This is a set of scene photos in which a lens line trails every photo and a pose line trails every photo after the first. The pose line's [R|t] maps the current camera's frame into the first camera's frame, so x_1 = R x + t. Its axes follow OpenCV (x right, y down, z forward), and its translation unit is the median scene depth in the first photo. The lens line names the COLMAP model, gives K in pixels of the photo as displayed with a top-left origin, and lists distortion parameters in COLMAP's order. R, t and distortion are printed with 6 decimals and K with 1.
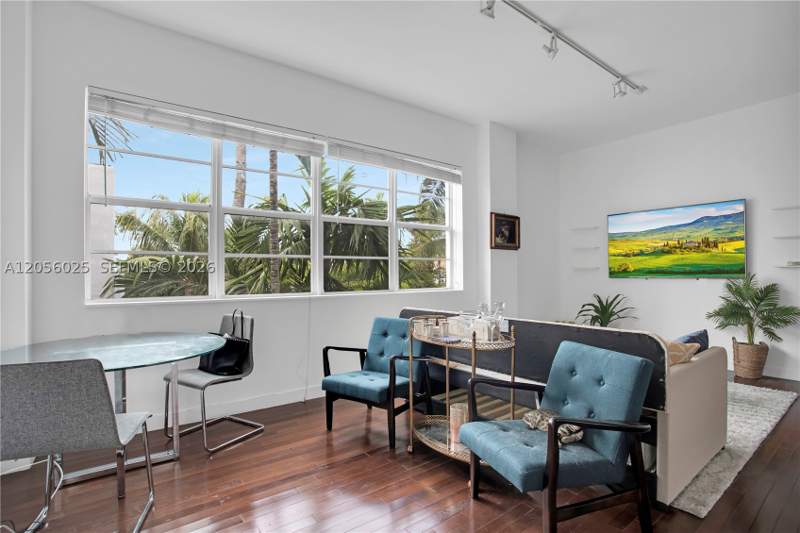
lens RADIAL K [[401.8, 0, 400.0], [0, 401.8, 266.5], [0, 0, 1]] dist [-0.066582, 0.031664]
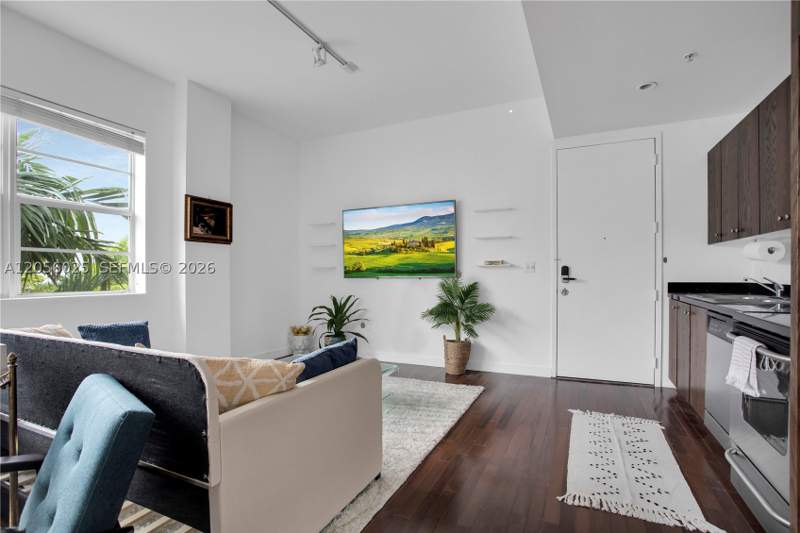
lens RADIAL K [[401.8, 0, 400.0], [0, 401.8, 266.5], [0, 0, 1]] dist [-0.066582, 0.031664]
pose [[0.886220, 0.010576, 0.463144, 0.327875], [-0.006793, 0.999929, -0.009835, 0.015612], [-0.463215, 0.005570, 0.886228, 0.153712]]
